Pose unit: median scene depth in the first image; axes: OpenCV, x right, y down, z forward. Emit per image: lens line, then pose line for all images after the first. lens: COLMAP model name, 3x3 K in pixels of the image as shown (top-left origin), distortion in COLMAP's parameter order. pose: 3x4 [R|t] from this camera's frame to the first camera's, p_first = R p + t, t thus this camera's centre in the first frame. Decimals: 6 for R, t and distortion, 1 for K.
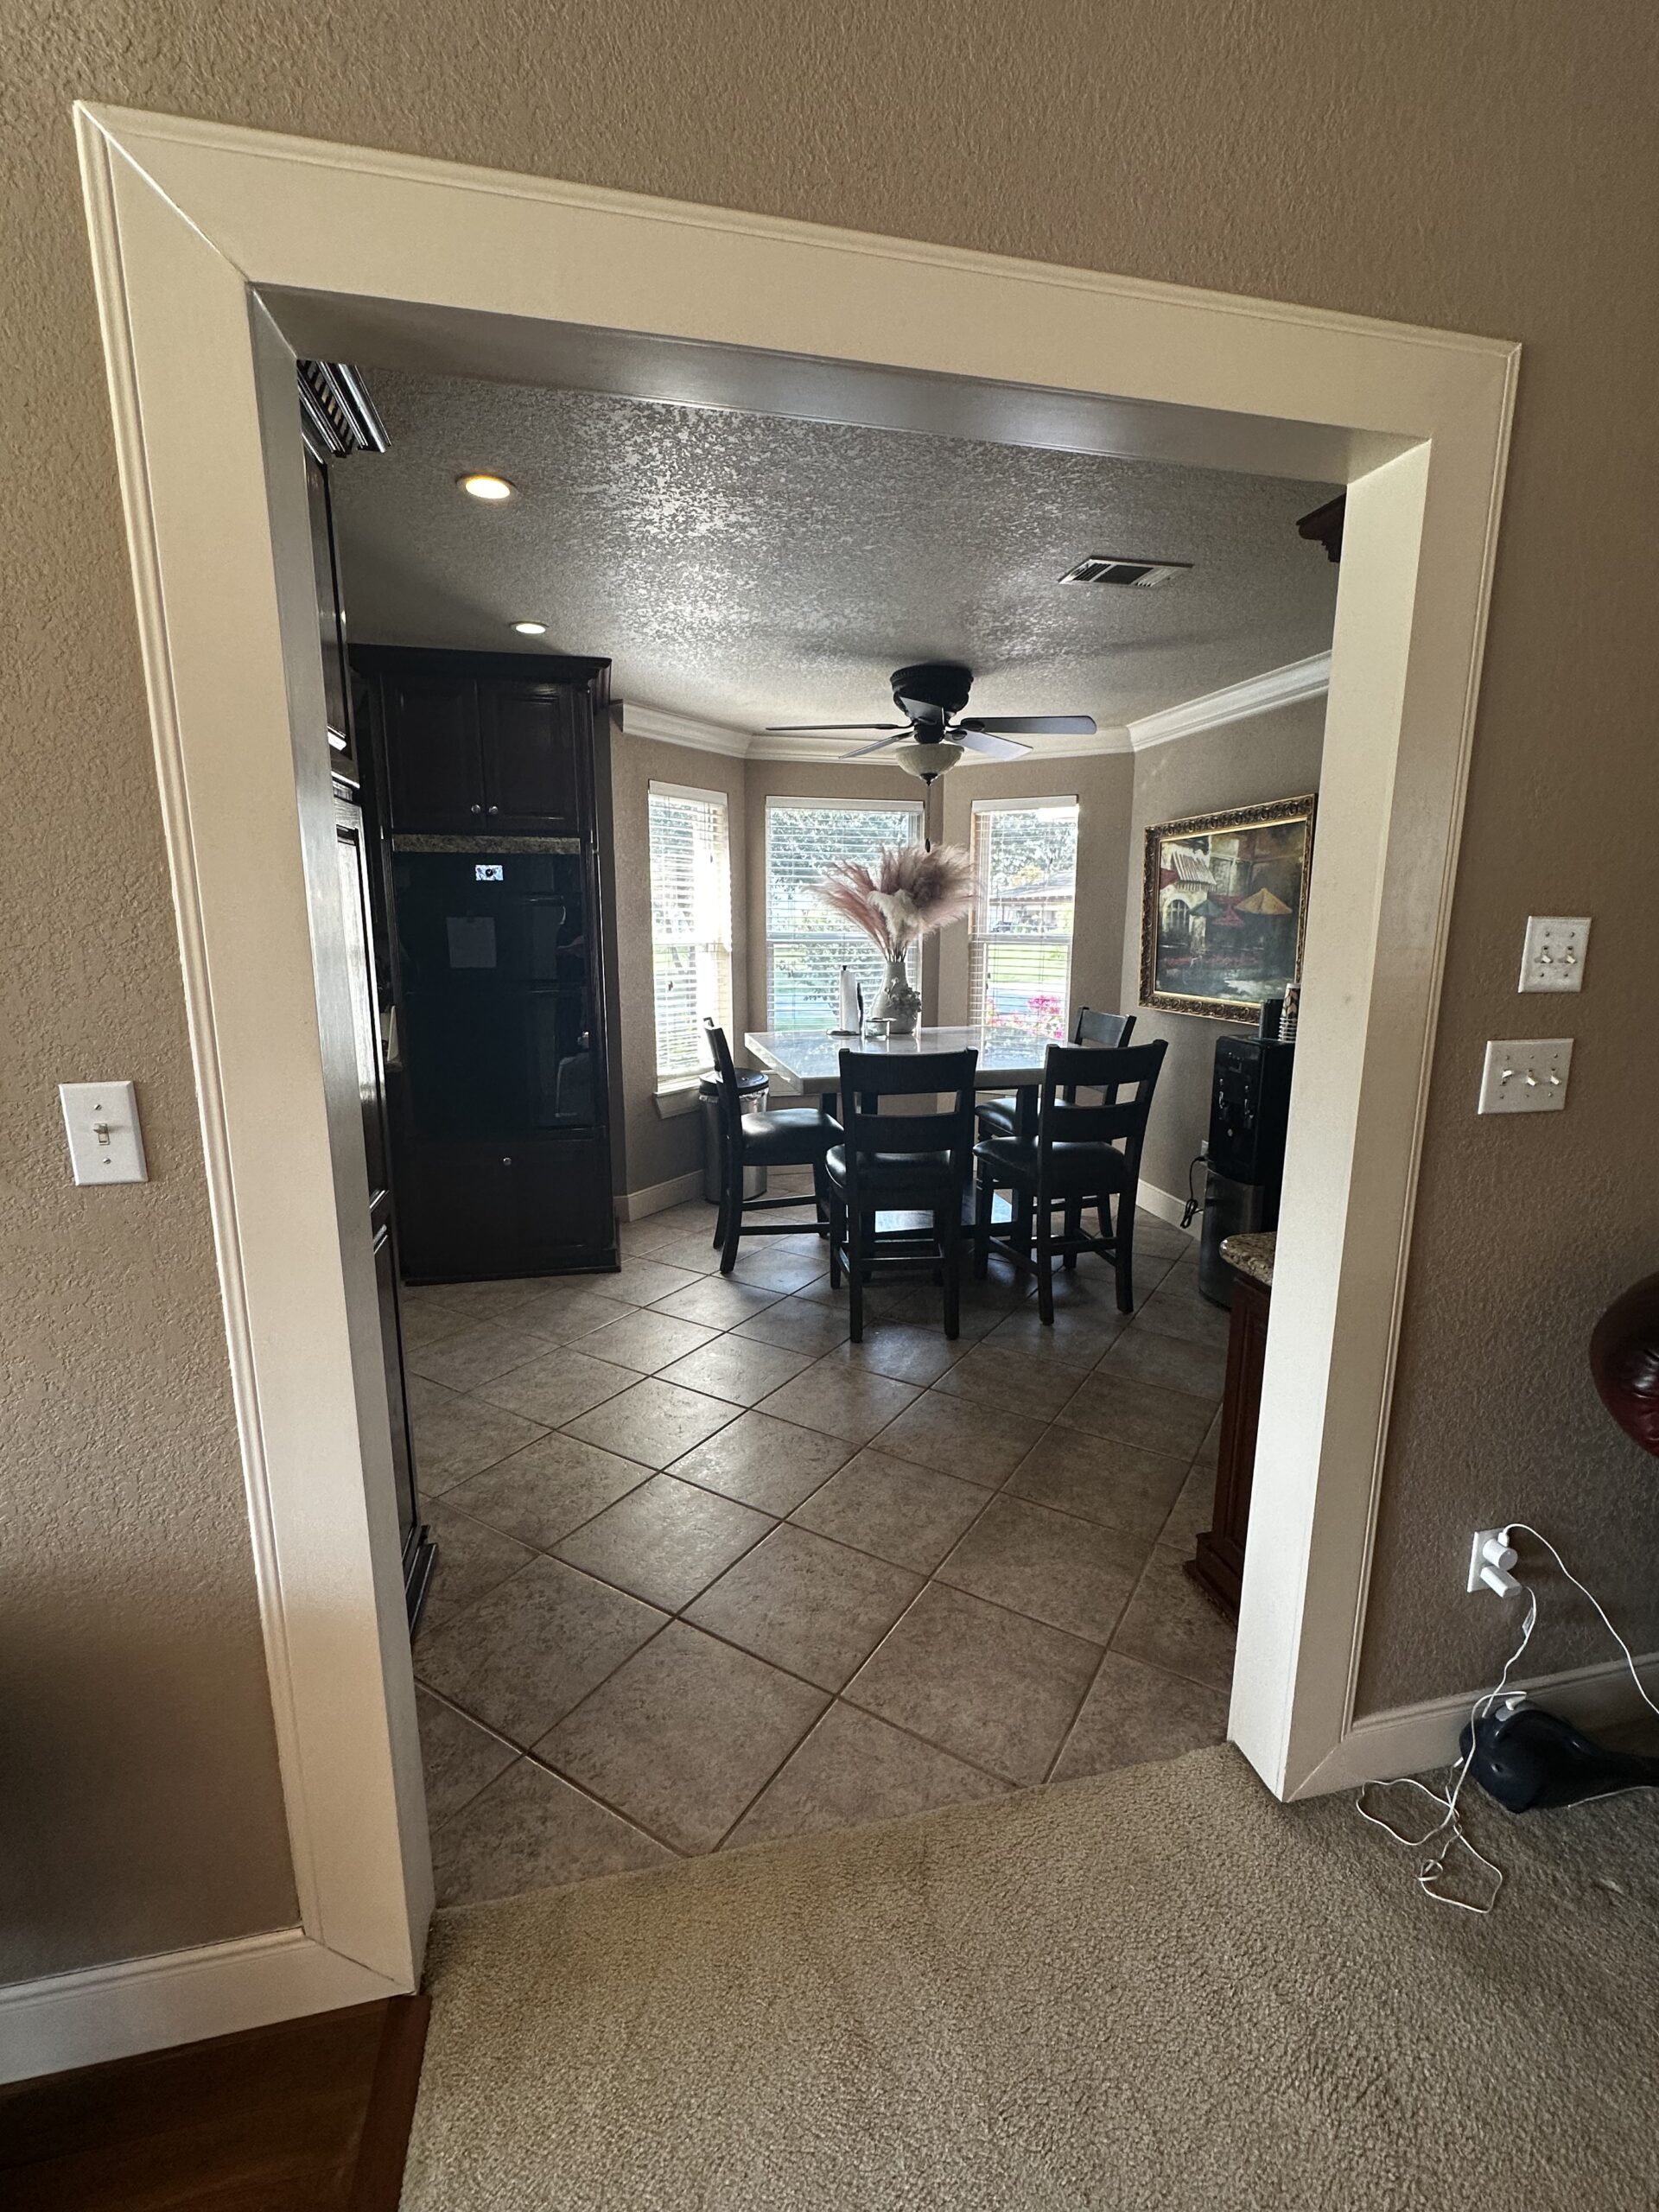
lens RADIAL K [[973.7, 0, 833.1], [0, 973.7, 1108.3], [0, 0, 1]] dist [0.000590, 0.000024]
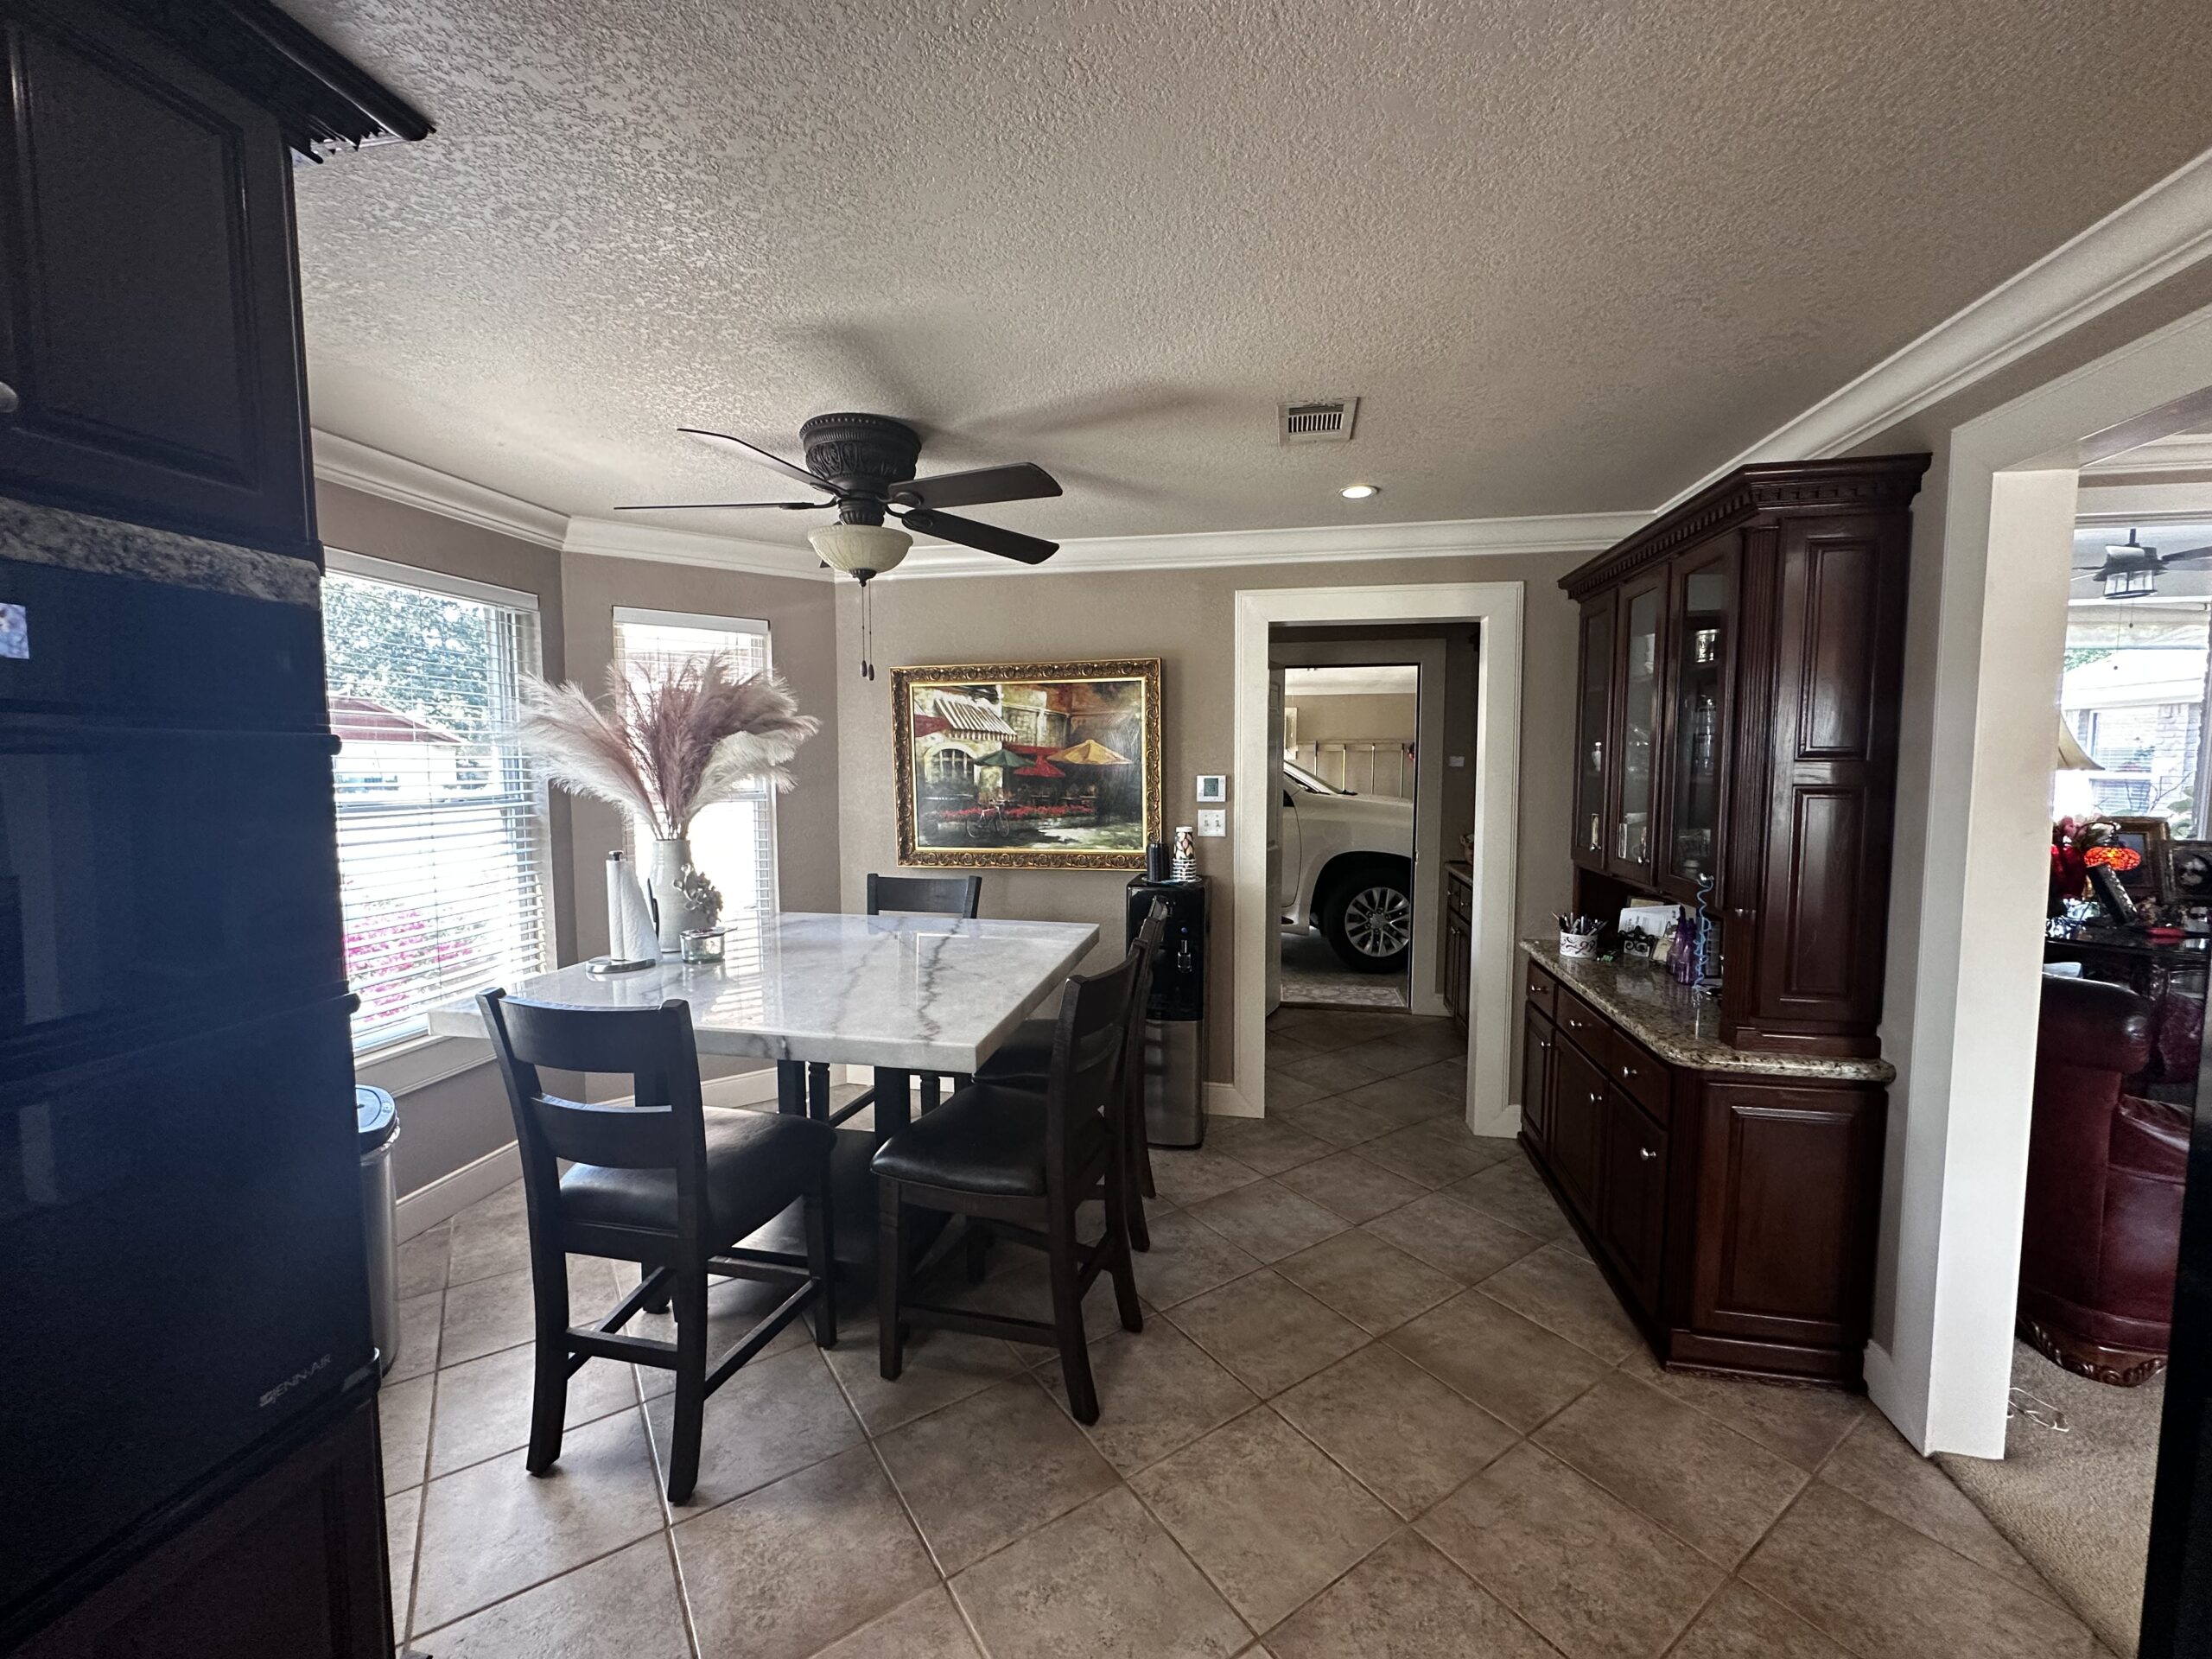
lens RADIAL K [[888.1, 0, 1110.2], [0, 888.1, 830.7], [0, 0, 1]] dist [0.003303, -0.000018]
pose [[0.401343, -0.075687, 0.912795, -0.389164], [0.180565, 0.983561, 0.002163, -0.117515], [-0.897953, 0.163951, 0.408412, 0.556946]]
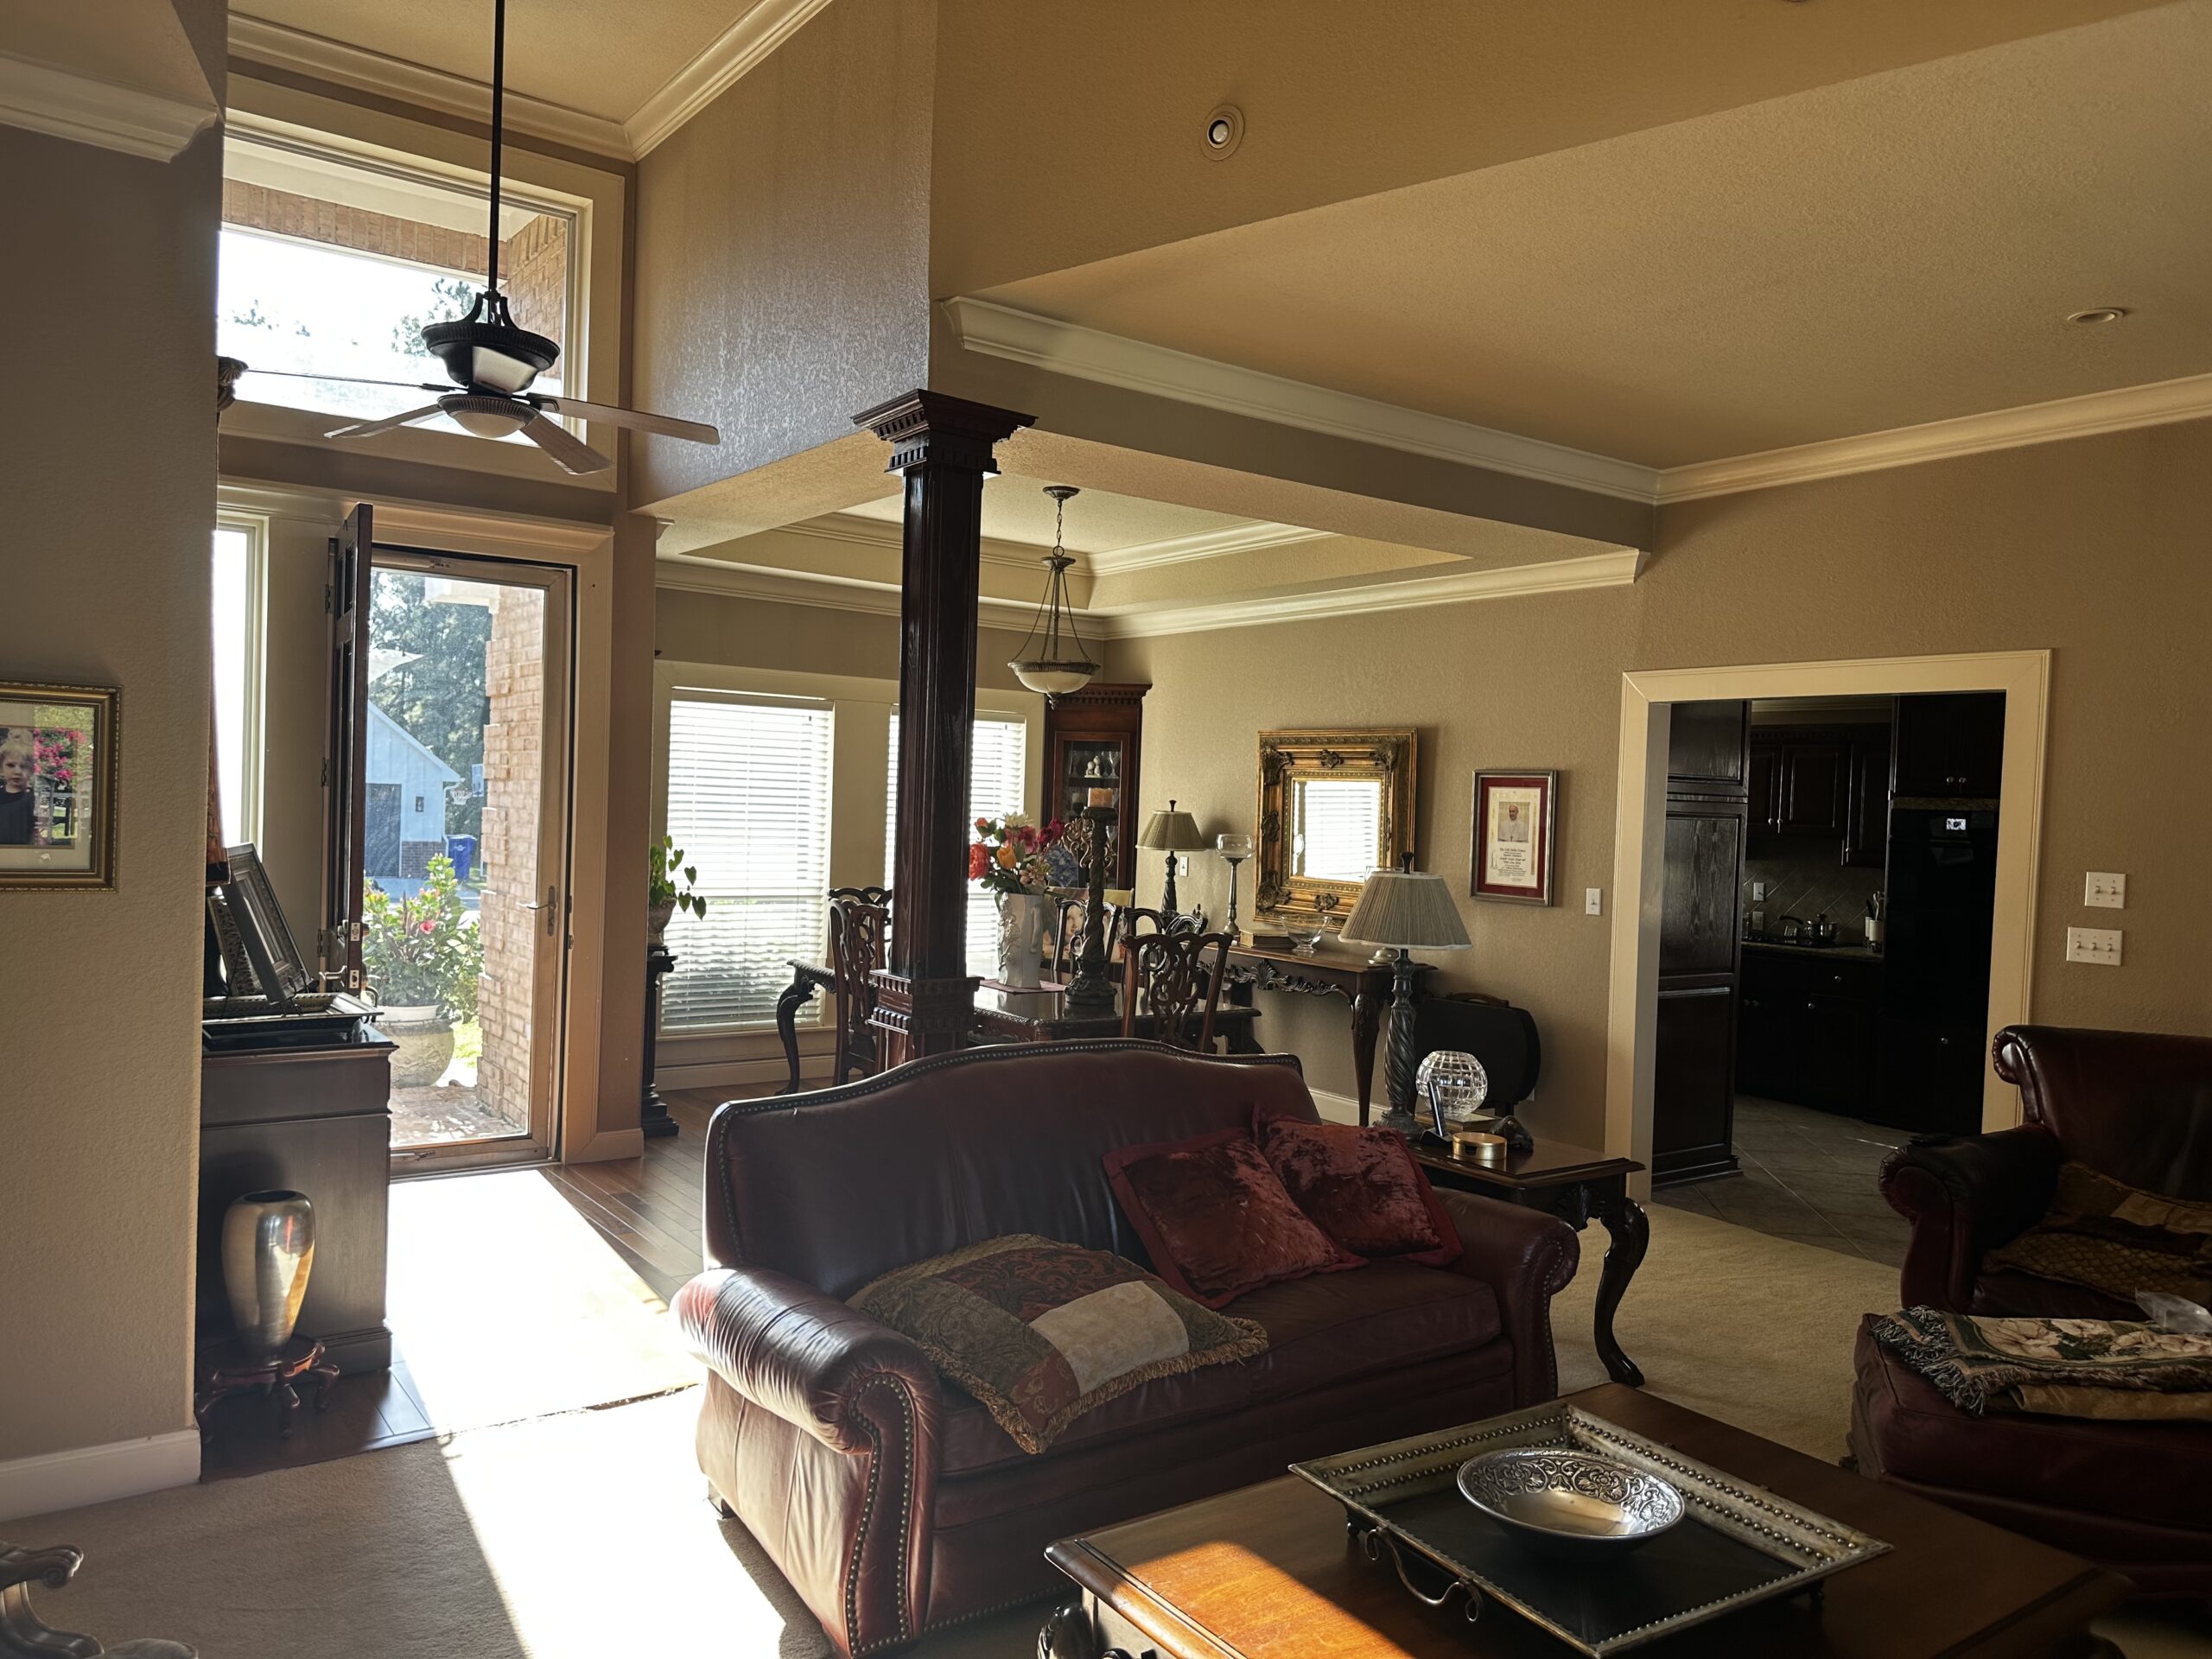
lens RADIAL K [[1563.2, 0, 1103.3], [0, 1563.2, 834.6], [0, 0, 1]] dist [0.006257, -0.006265]
pose [[0.391552, 0.029431, -0.919685, 1.032537], [-0.211840, 0.975523, -0.058973, 0.133237], [0.895439, 0.217917, 0.388203, -0.792062]]
